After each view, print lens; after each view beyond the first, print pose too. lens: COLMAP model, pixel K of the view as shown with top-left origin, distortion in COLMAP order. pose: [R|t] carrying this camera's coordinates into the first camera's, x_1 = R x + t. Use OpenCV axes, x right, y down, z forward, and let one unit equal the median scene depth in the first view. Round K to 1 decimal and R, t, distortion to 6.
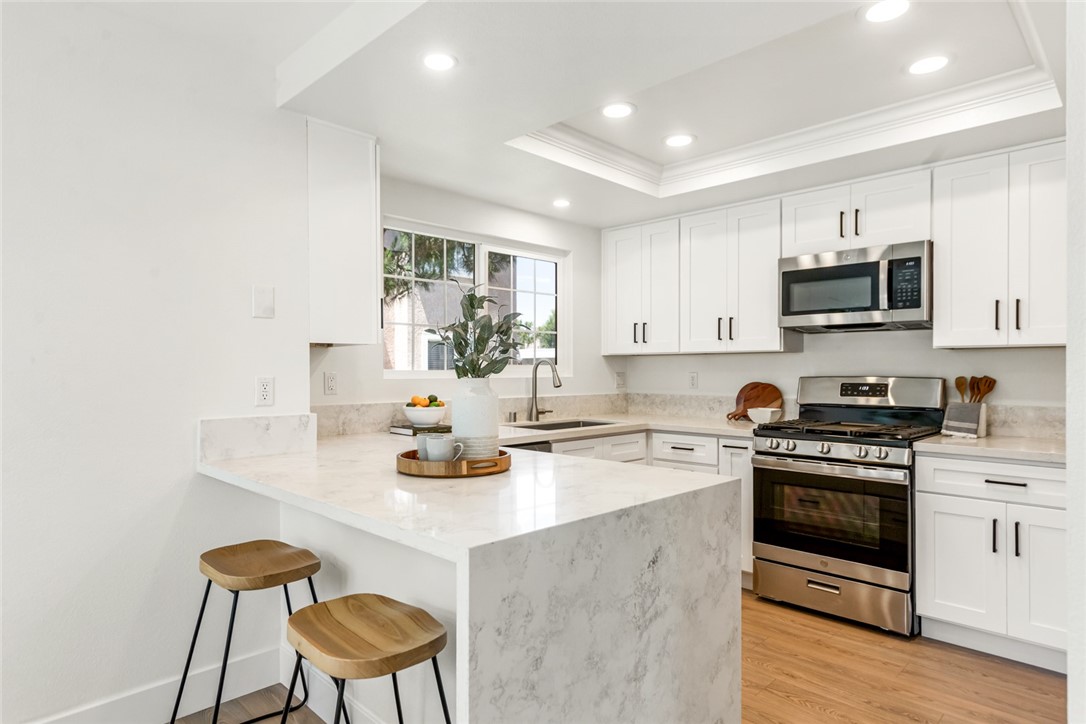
lens RADIAL K [[616.0, 0, 557.4], [0, 616.0, 365.7], [0, 0, 1]] dist [0.003242, 0.000718]
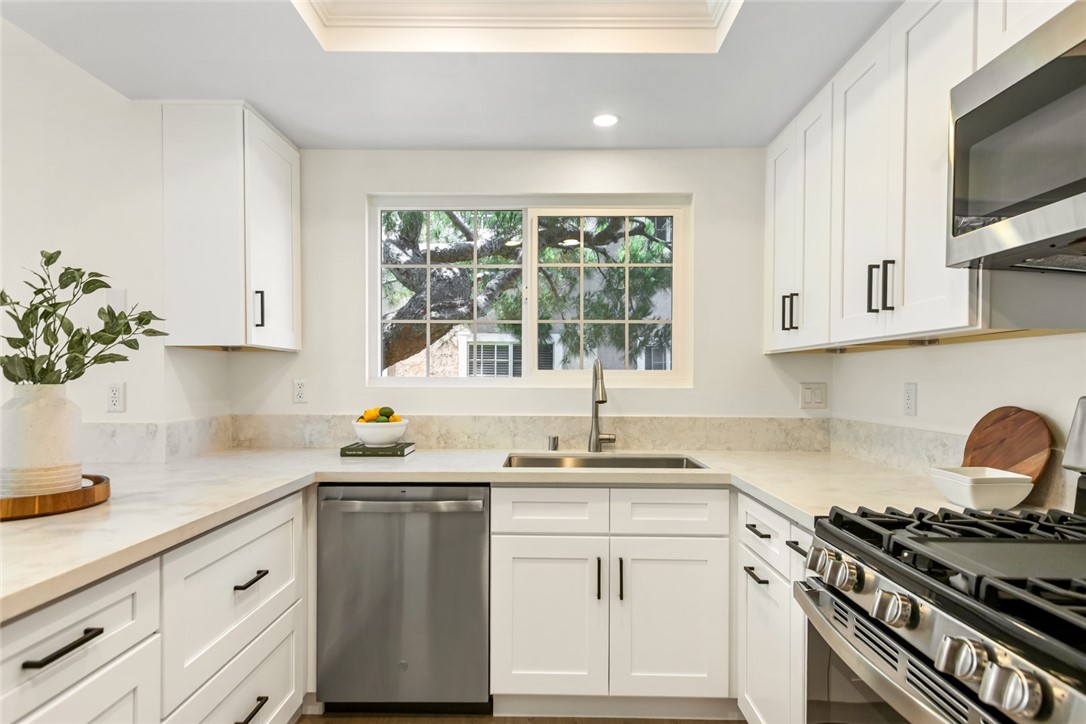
lens RADIAL K [[616.0, 0, 557.4], [0, 616.0, 365.7], [0, 0, 1]] dist [0.003242, 0.000718]
pose [[0.699678, -0.010426, -0.714382, 0.459063], [0.000281, 0.999897, -0.014318, 0.004643], [0.714458, 0.009818, 0.699609, 0.534581]]
